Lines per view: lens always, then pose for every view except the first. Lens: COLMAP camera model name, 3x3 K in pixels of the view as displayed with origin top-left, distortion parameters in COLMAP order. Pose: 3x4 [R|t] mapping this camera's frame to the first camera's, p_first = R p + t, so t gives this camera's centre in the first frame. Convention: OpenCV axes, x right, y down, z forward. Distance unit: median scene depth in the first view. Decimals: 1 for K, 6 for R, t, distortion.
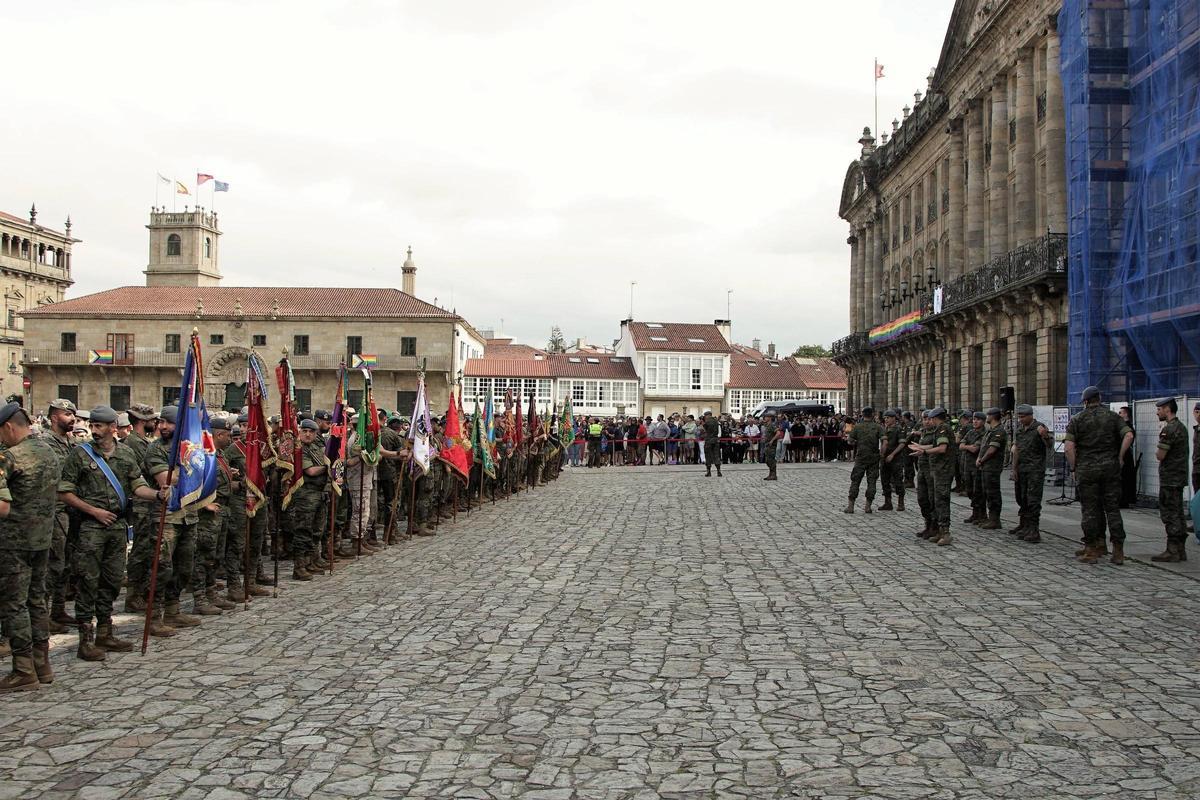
lens RADIAL K [[1266.7, 0, 592.9], [0, 1266.7, 394.9], [0, 0, 1]] dist [-0.118415, 0.081690]
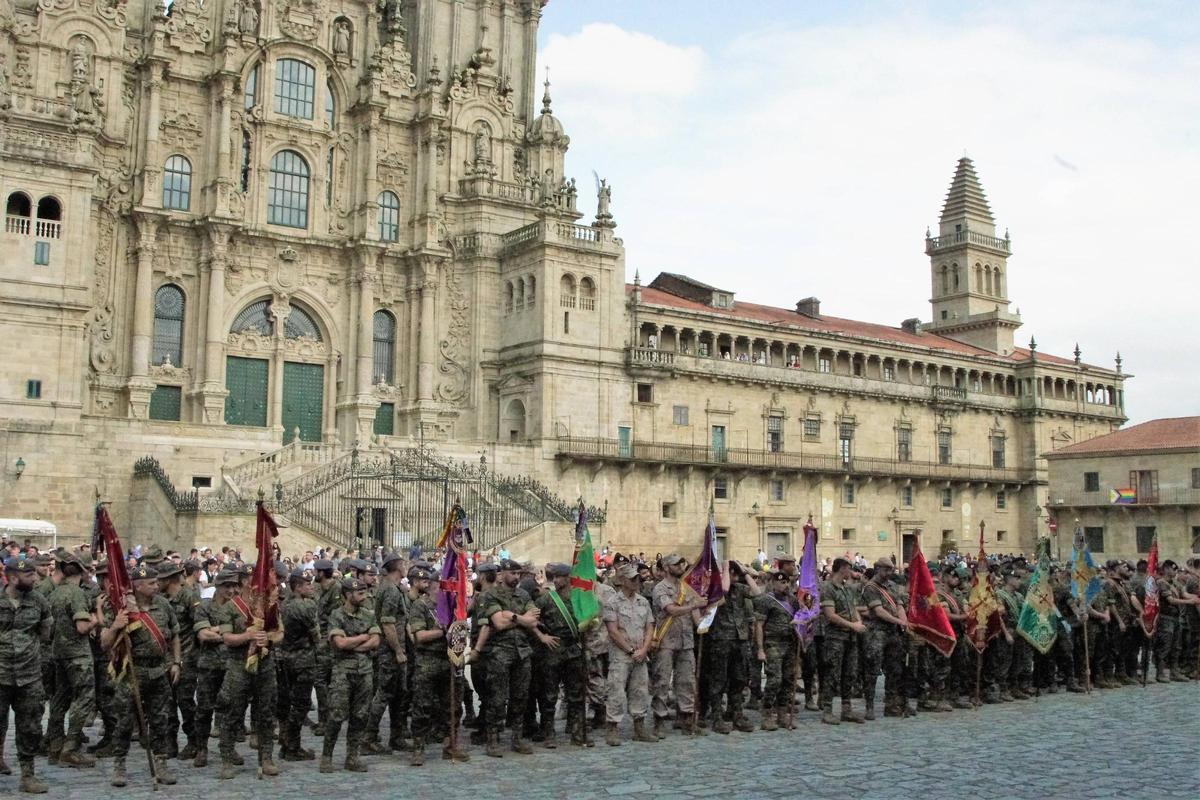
lens RADIAL K [[1266.7, 0, 592.9], [0, 1266.7, 394.9], [0, 0, 1]] dist [-0.118415, 0.081690]
pose [[0.632980, -0.096000, -0.768193, 0.074250], [0.008629, 0.993095, -0.116996, 0.000152], [0.774120, 0.067427, 0.629438, 0.079974]]
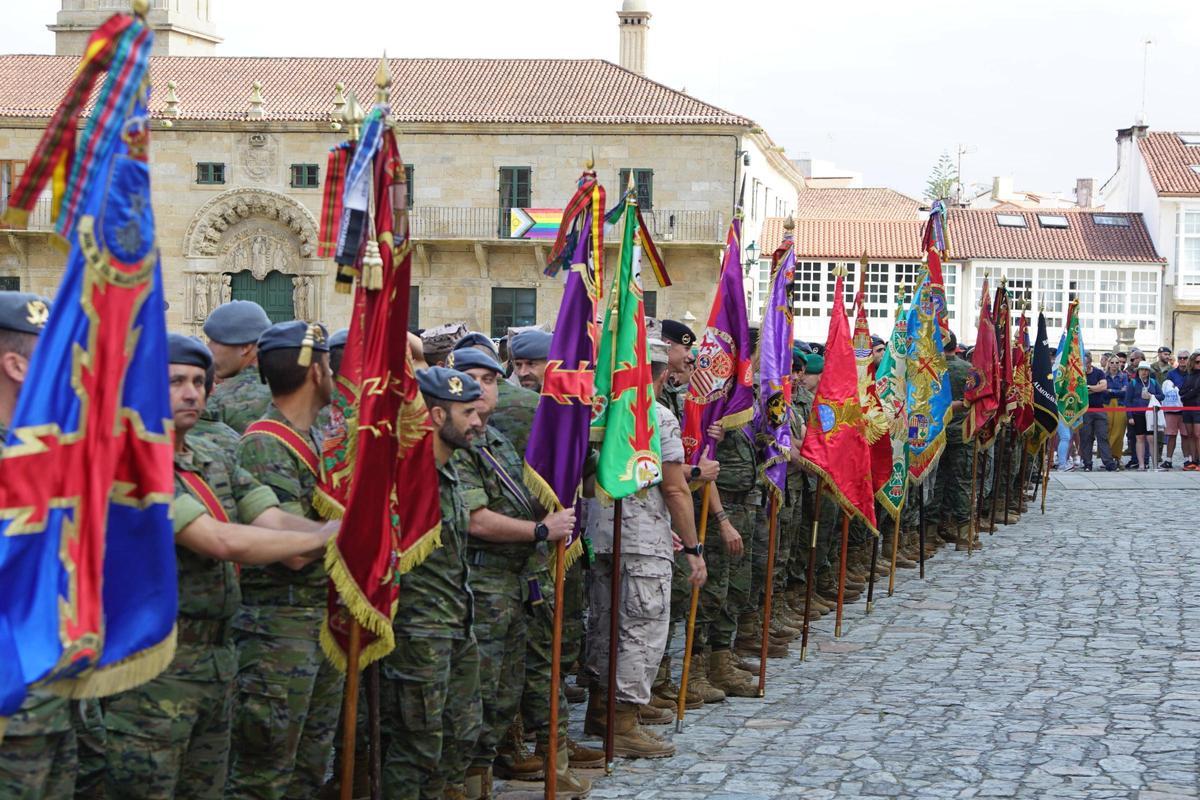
lens RADIAL K [[2715.5, 0, 597.4], [0, 2715.5, 399.2], [0, 0, 1]] dist [0.177080, 0.296565]
pose [[0.988544, 0.008686, -0.150682, -0.013486], [-0.003329, 0.999355, 0.035762, 0.001033], [0.150895, -0.034851, 0.987935, 0.047339]]
